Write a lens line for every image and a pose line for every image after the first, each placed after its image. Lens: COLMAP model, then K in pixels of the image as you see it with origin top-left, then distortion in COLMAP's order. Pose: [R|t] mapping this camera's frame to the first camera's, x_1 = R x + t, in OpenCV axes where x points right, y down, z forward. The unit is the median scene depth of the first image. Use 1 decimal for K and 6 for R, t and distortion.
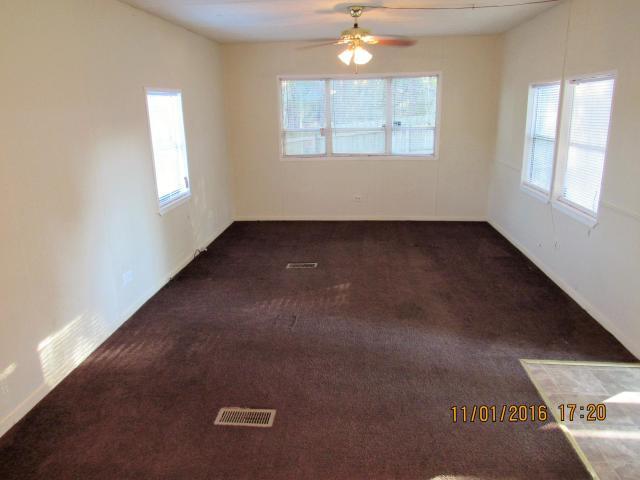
lens RADIAL K [[504.2, 0, 282.7], [0, 504.2, 239.2], [0, 0, 1]] dist [-0.015066, -0.003823]
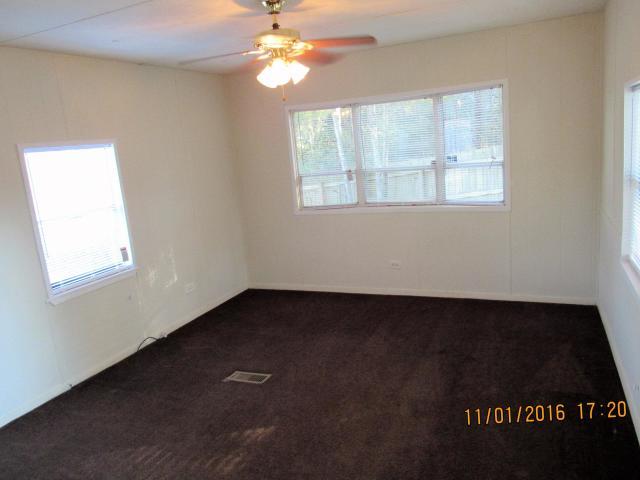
lens RADIAL K [[504.2, 0, 282.7], [0, 504.2, 239.2], [0, 0, 1]] dist [-0.015066, -0.003823]
pose [[0.940487, -0.002925, -0.339816, 0.249966], [-0.015218, 0.998597, -0.050715, -0.081024], [0.339488, 0.052868, 0.939124, 0.277558]]
